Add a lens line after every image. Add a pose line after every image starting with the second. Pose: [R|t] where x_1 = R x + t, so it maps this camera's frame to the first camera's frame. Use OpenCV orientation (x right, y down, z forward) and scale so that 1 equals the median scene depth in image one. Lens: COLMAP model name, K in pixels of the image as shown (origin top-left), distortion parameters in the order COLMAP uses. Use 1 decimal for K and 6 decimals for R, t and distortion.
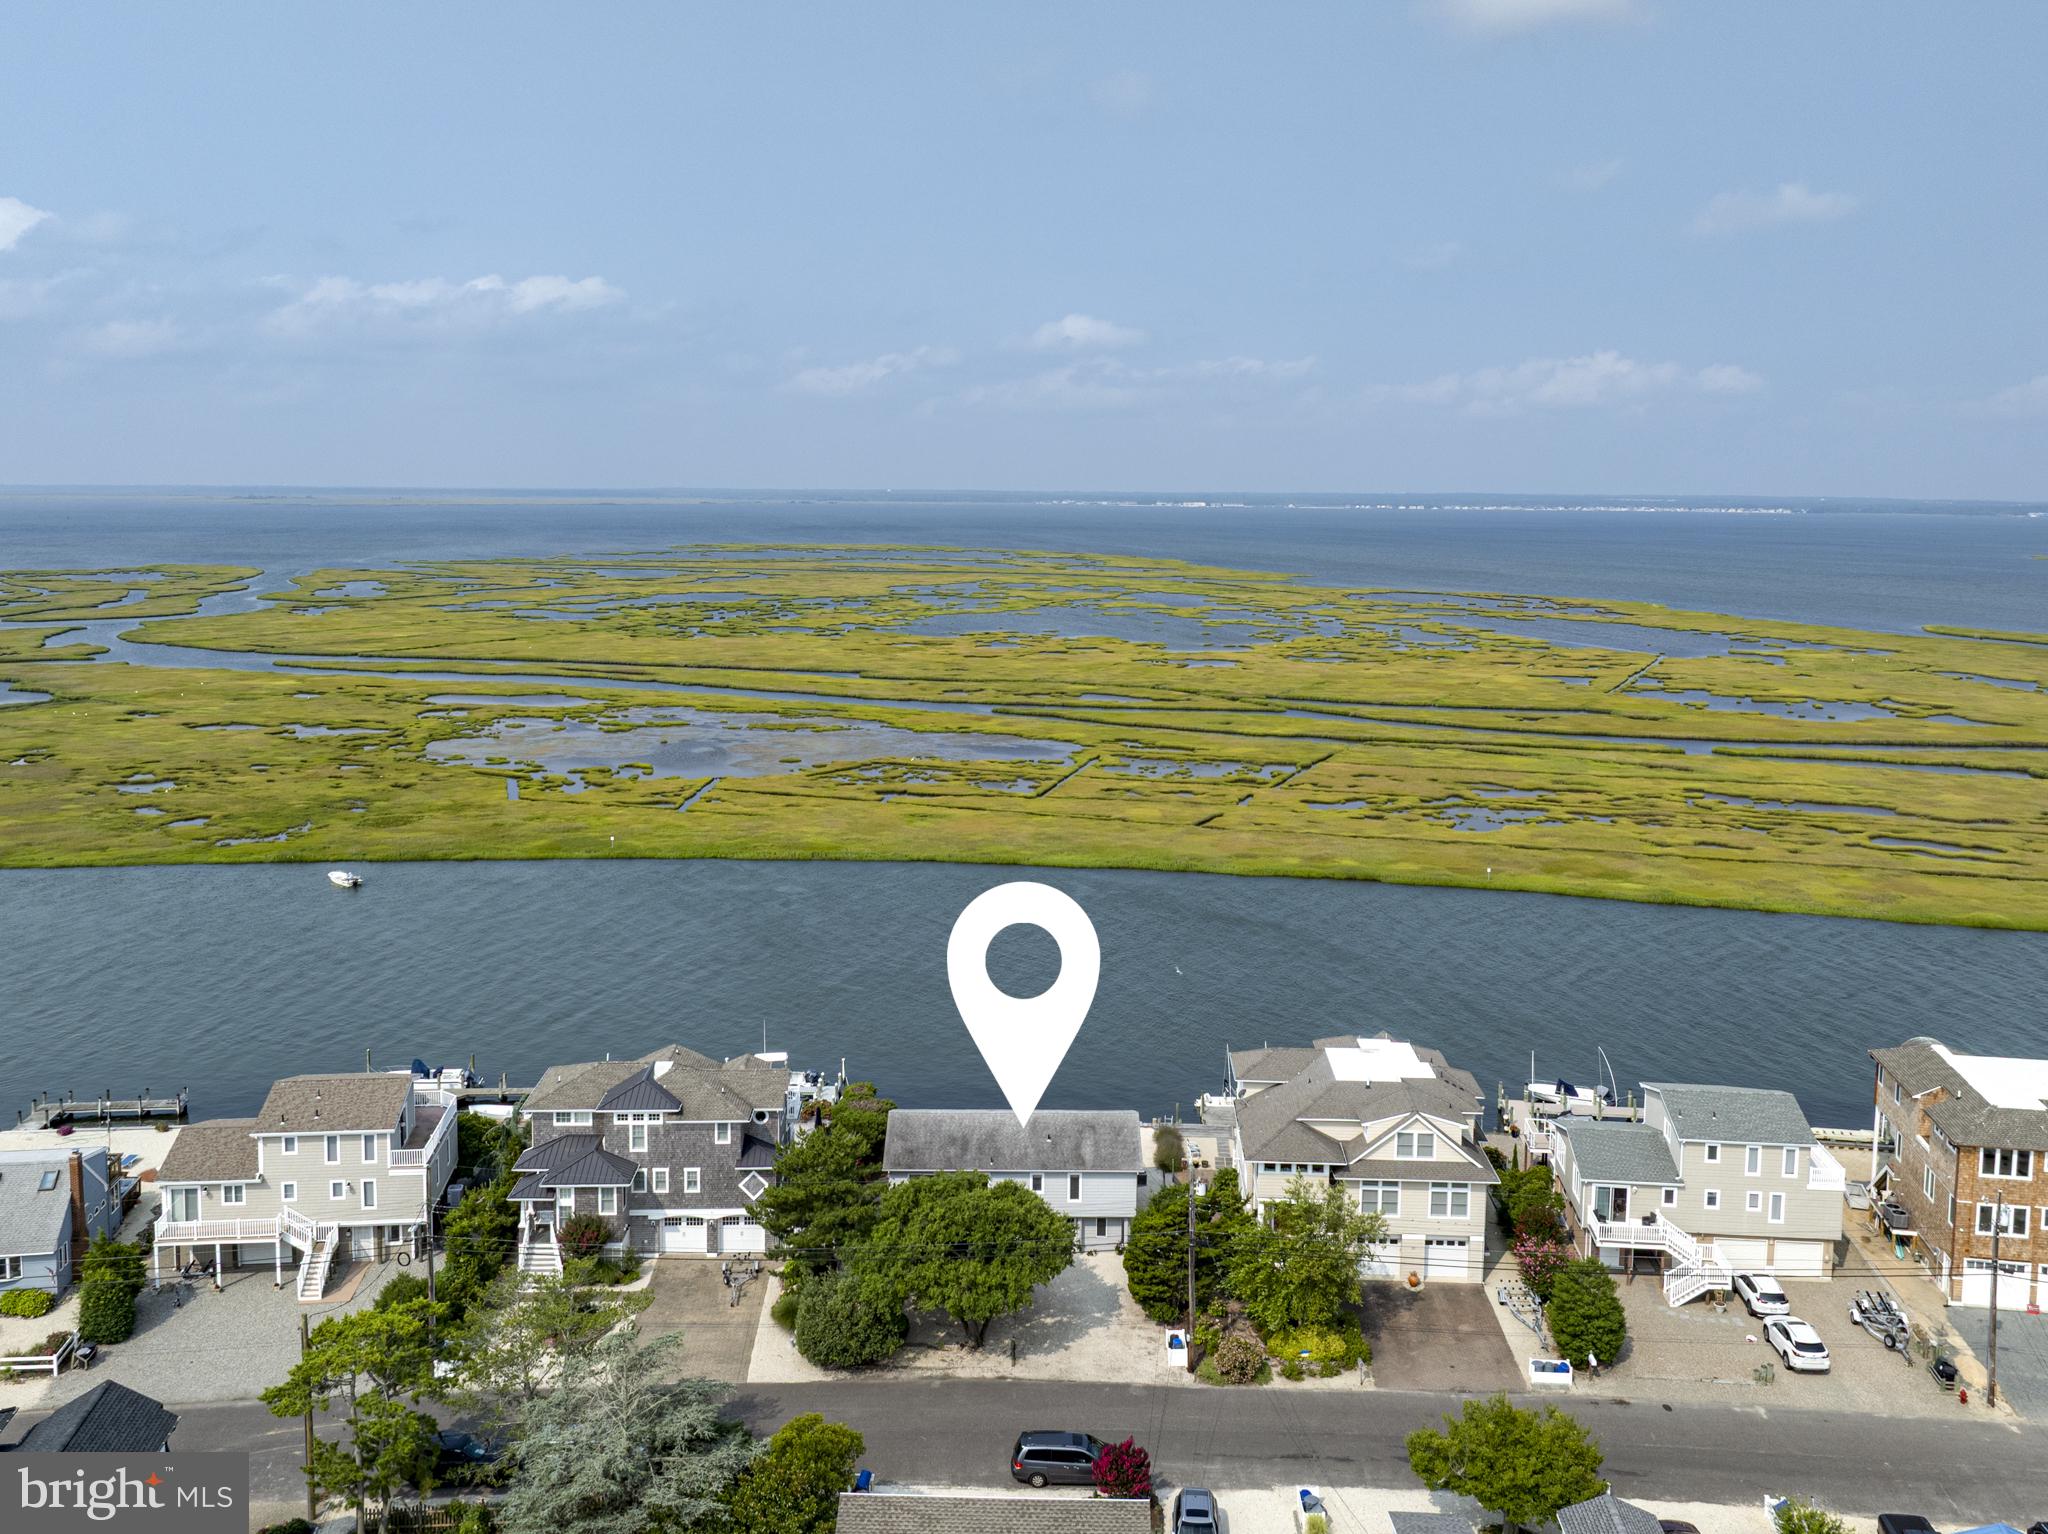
lens RADIAL K [[1630.8, 0, 1045.8], [0, 1630.8, 760.4], [0, 0, 1]] dist [0.003317, -0.016374]
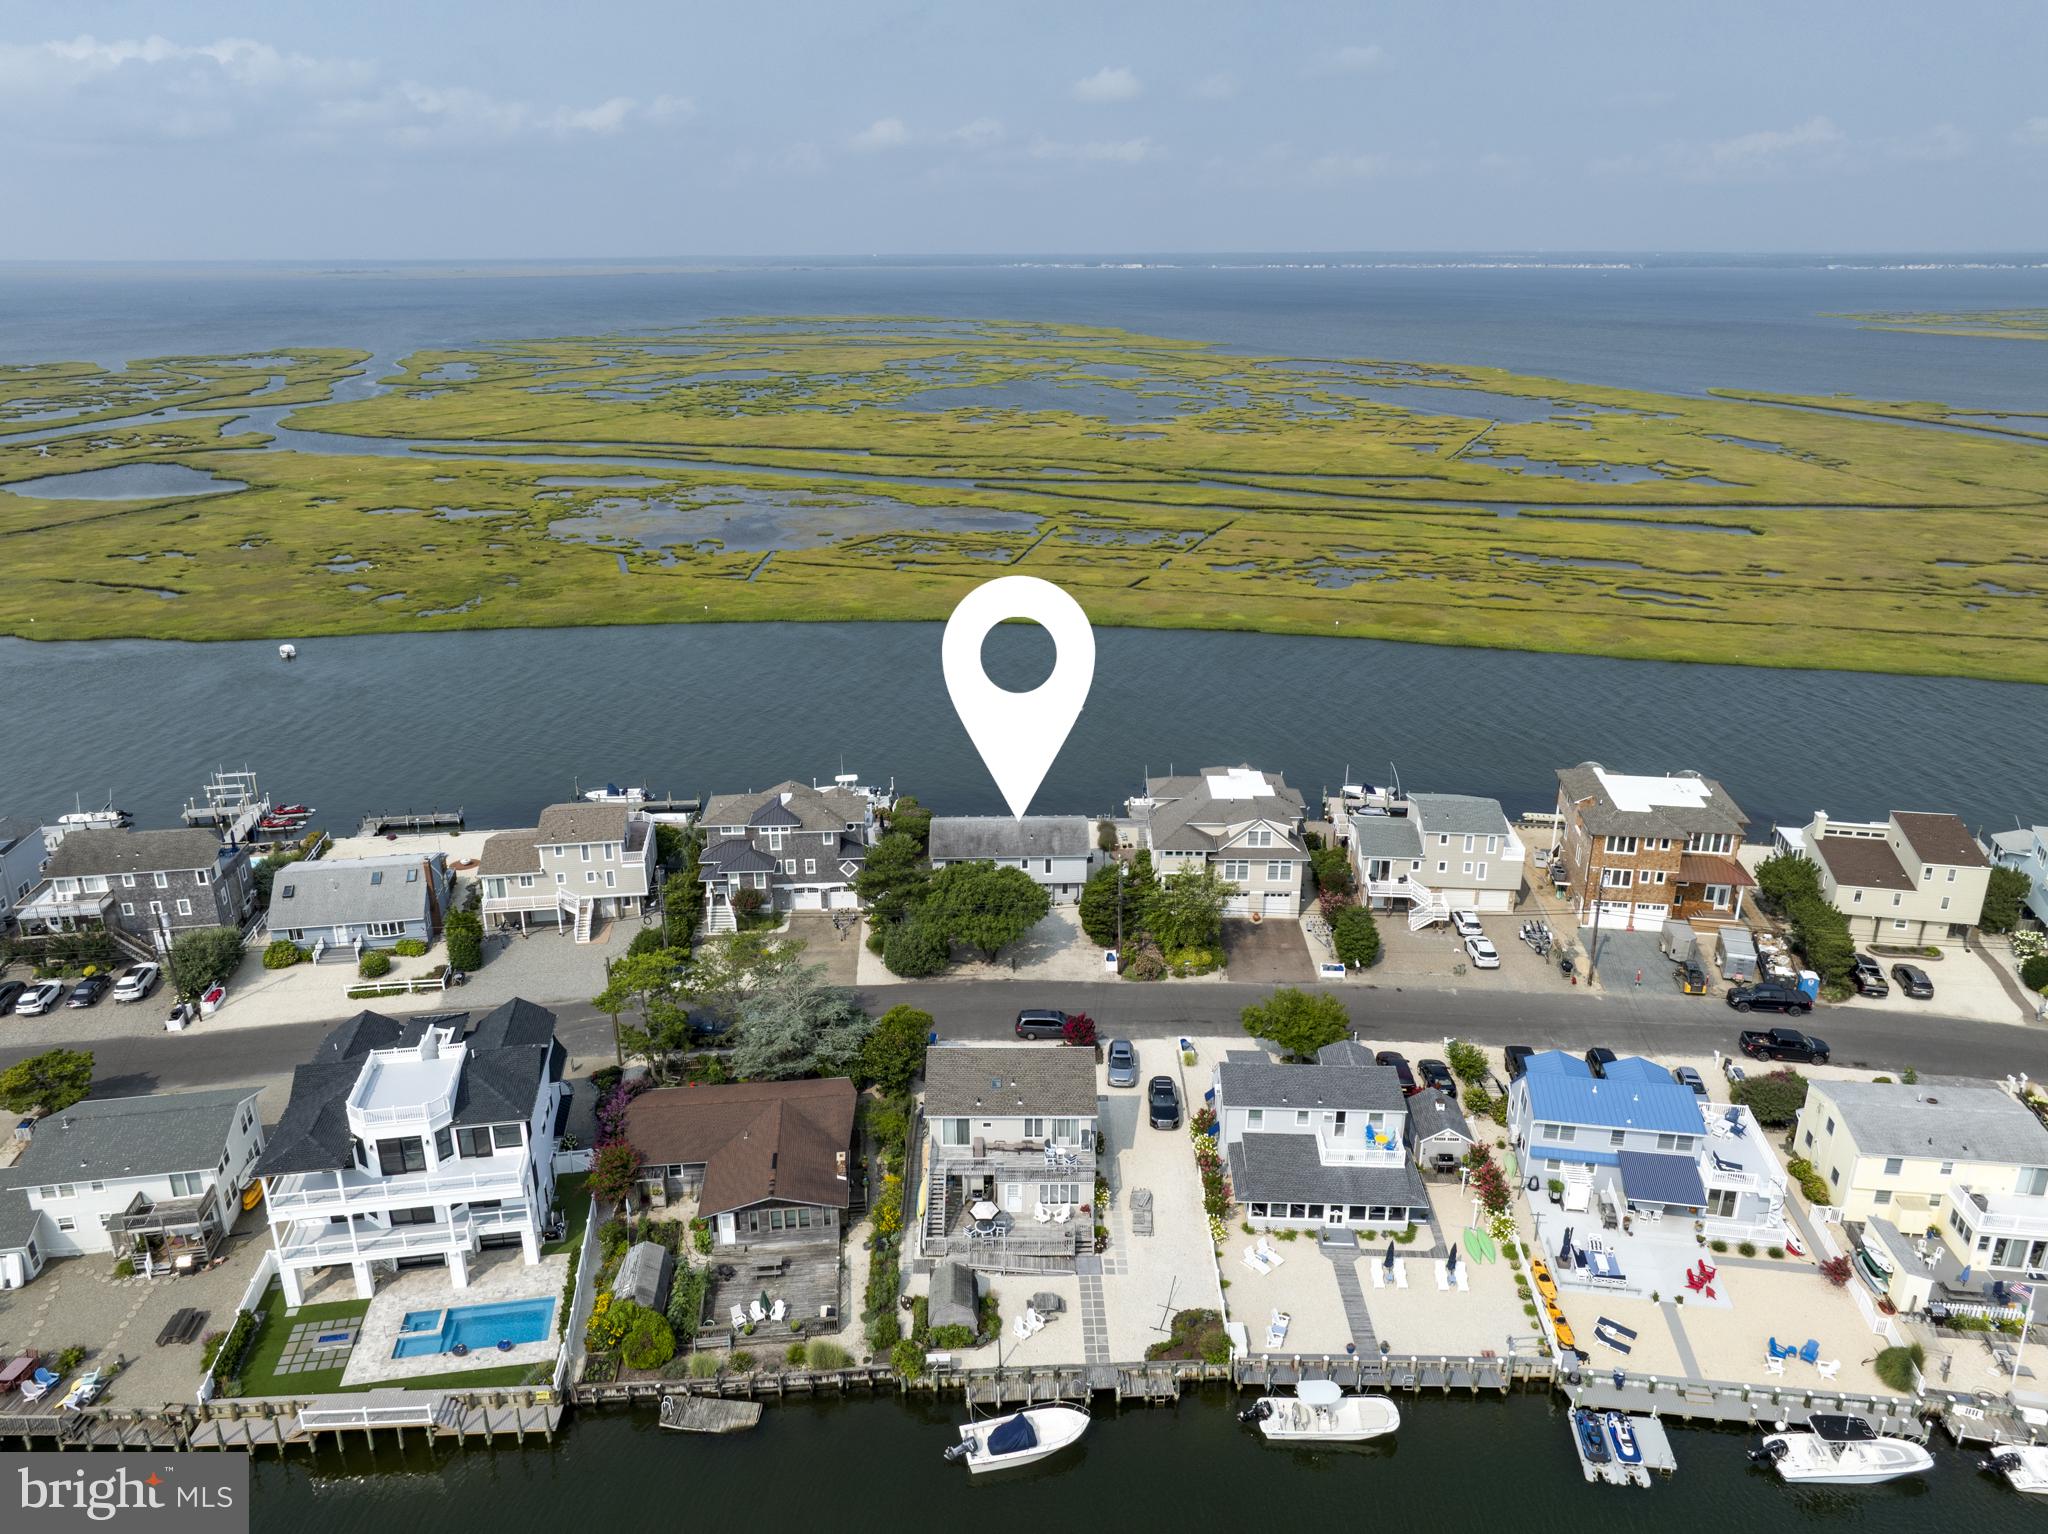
lens RADIAL K [[1630.8, 0, 1011.0], [0, 1630.8, 767.0], [0, 0, 1]] dist [0.003317, -0.016374]
pose [[0.999807, -0.017569, 0.008758, -0.022920], [0.014666, 0.965039, 0.261694, -0.184844], [-0.013050, -0.261515, 0.965111, -0.382909]]
